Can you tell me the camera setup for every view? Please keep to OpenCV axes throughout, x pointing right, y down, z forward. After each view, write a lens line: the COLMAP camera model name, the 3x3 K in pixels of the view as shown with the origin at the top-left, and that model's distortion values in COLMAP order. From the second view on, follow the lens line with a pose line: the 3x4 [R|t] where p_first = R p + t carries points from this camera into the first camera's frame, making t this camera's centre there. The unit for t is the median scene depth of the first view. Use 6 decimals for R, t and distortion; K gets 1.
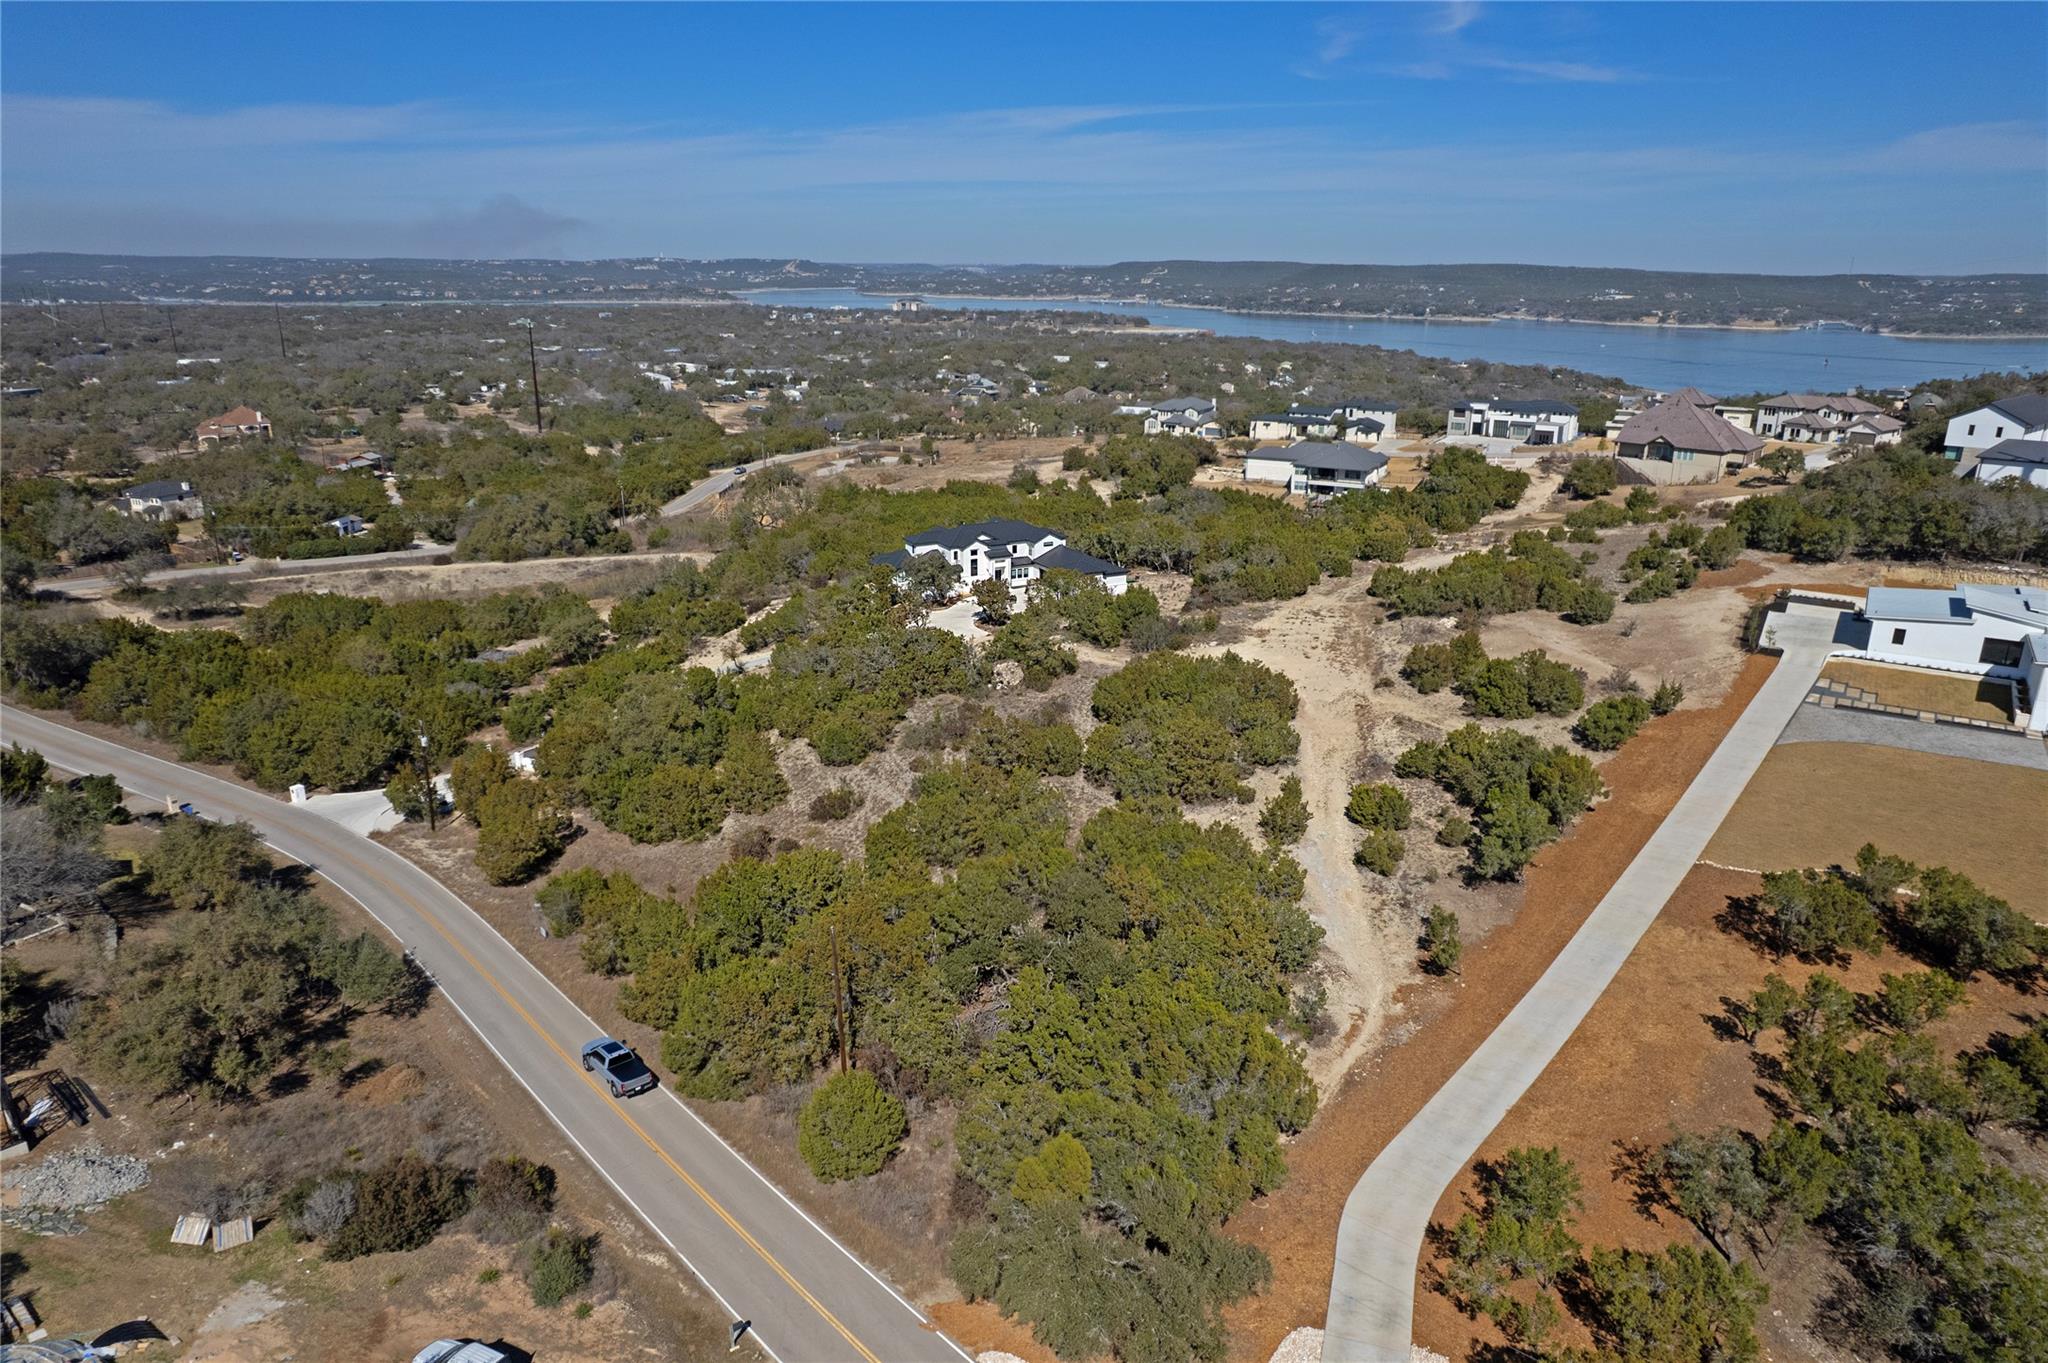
lens RADIAL K [[1308.2, 0, 1023.6], [0, 1308.2, 689.1], [0, 0, 1]] dist [-0.075341, 0.068527]
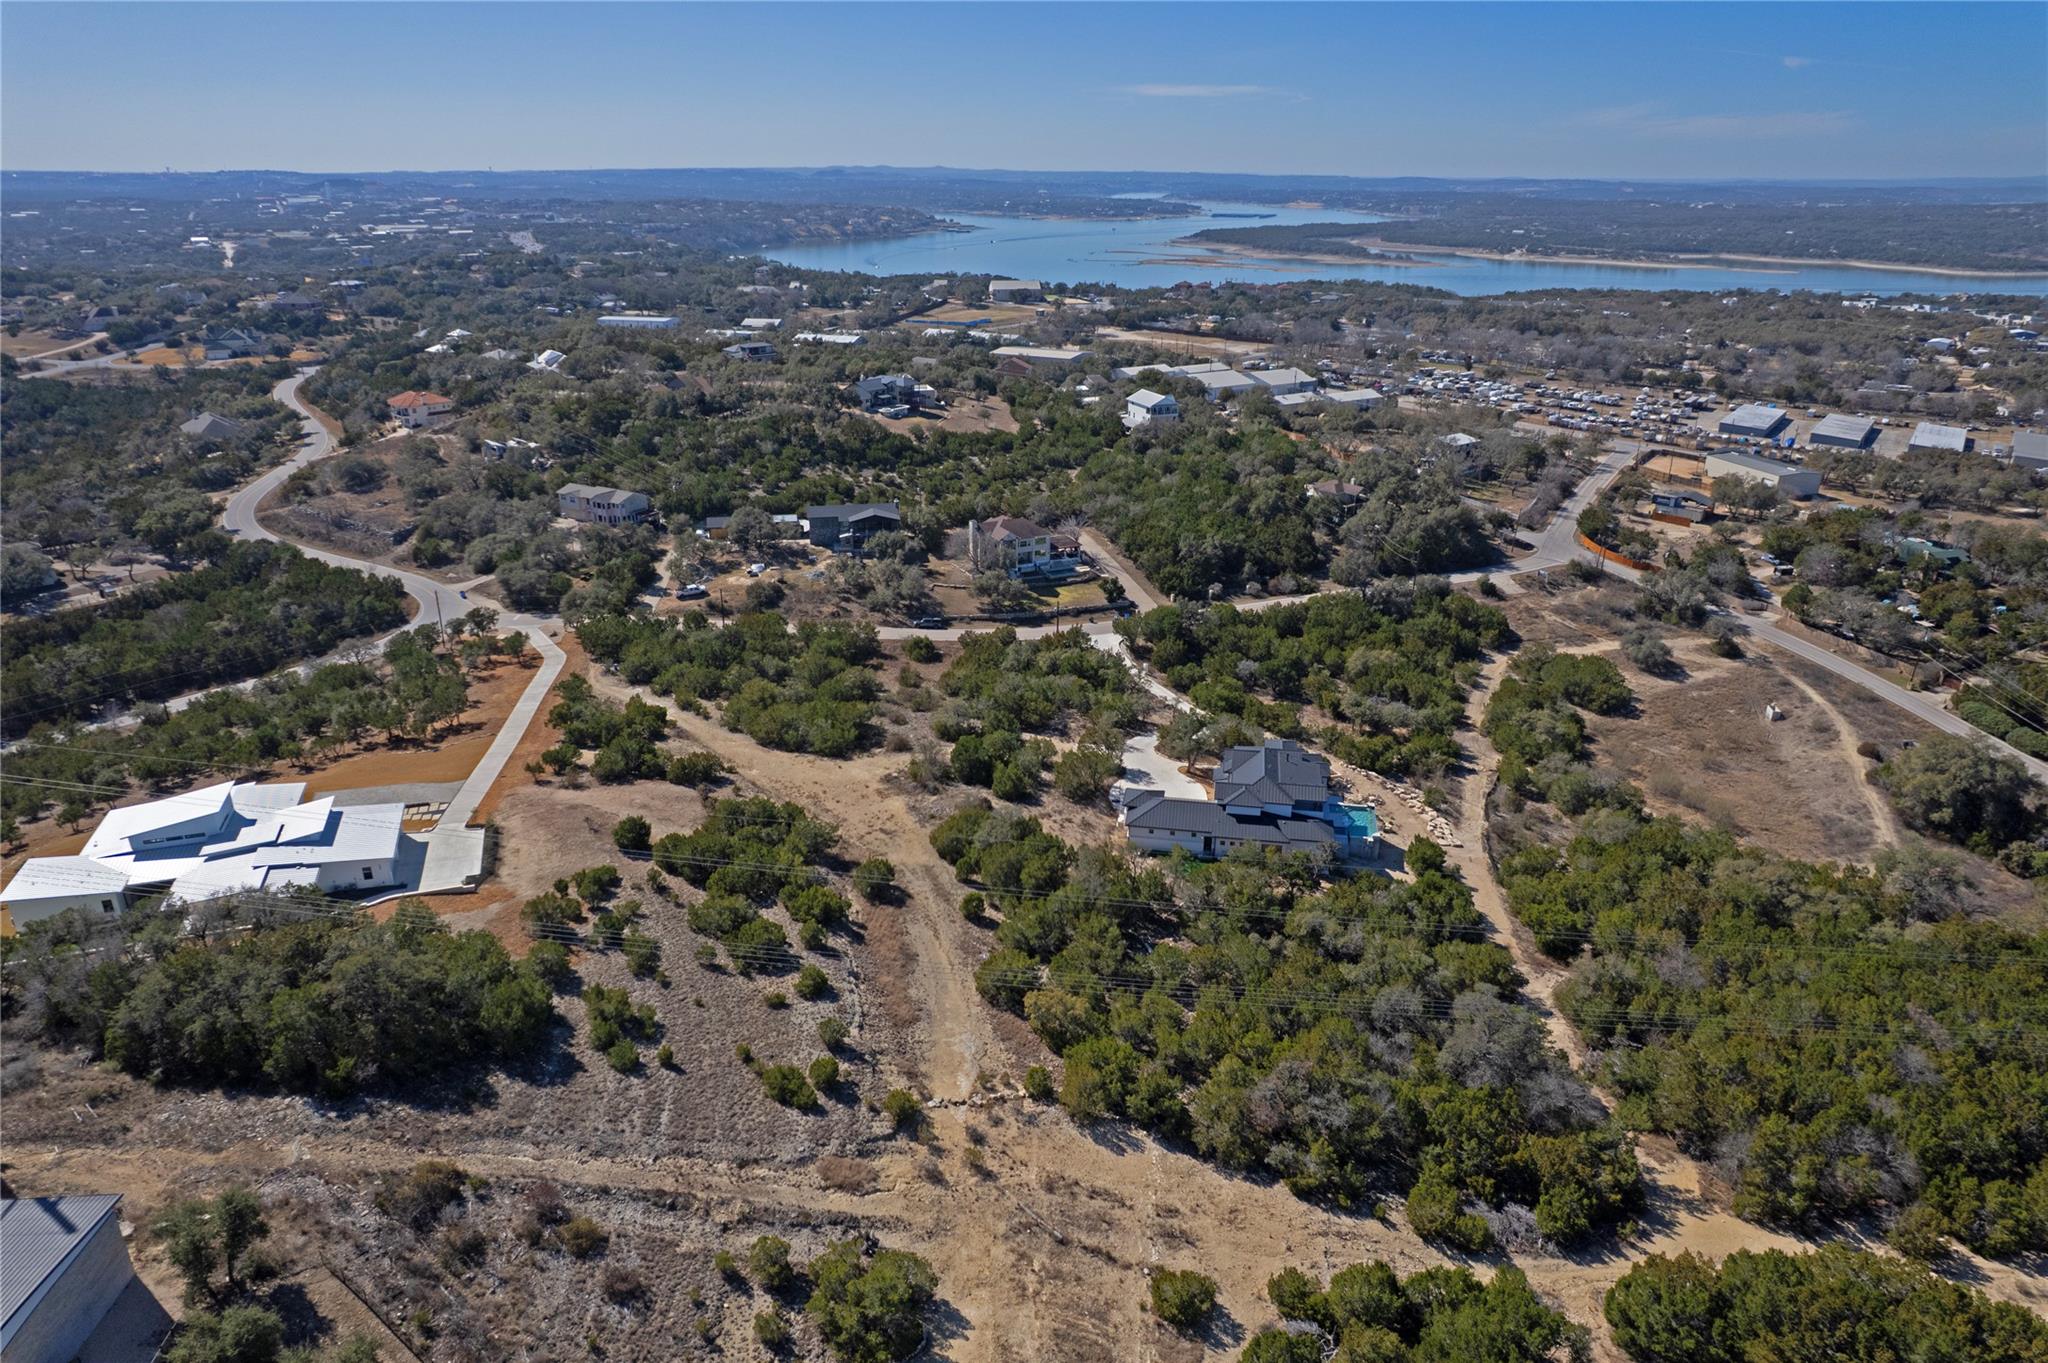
lens RADIAL K [[1305.5, 0, 1023.2], [0, 1305.5, 692.3], [0, 0, 1]] dist [-0.075464, 0.070126]
pose [[-0.611924, 0.290433, -0.735662, 0.551533], [-0.250506, 0.811080, 0.528579, -0.450426], [0.750198, 0.507737, -0.423564, 0.900913]]
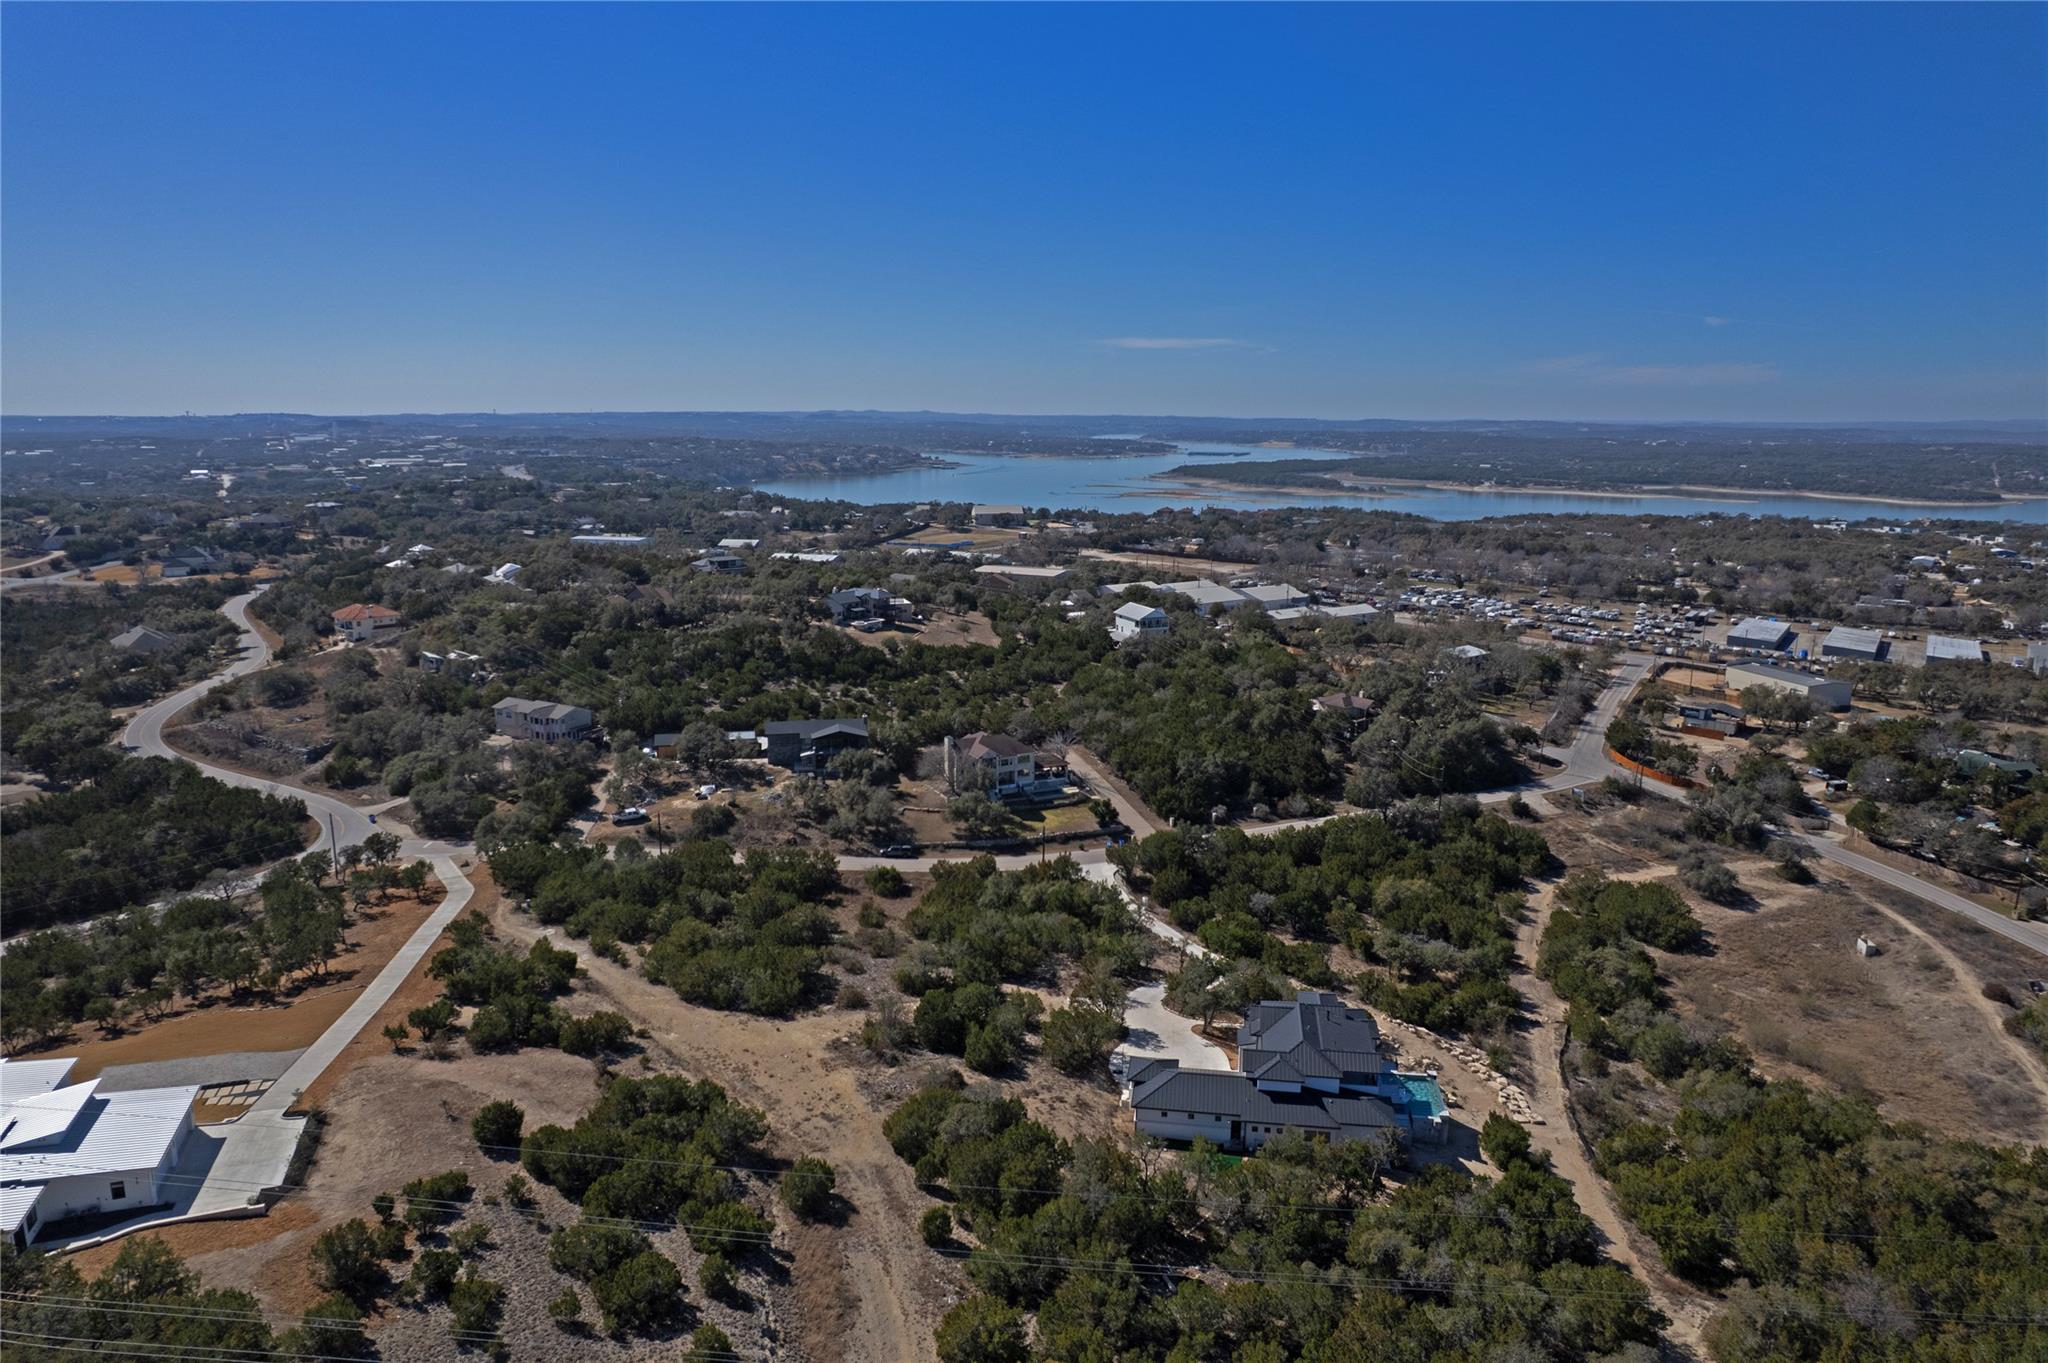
lens RADIAL K [[1305.5, 0, 1023.2], [0, 1305.5, 692.3], [0, 0, 1]] dist [-0.075464, 0.070126]
pose [[-0.601869, 0.160215, -0.782359, 0.461944], [-0.252887, 0.891016, 0.377012, -0.394195], [0.757497, 0.424760, -0.495759, 0.849485]]
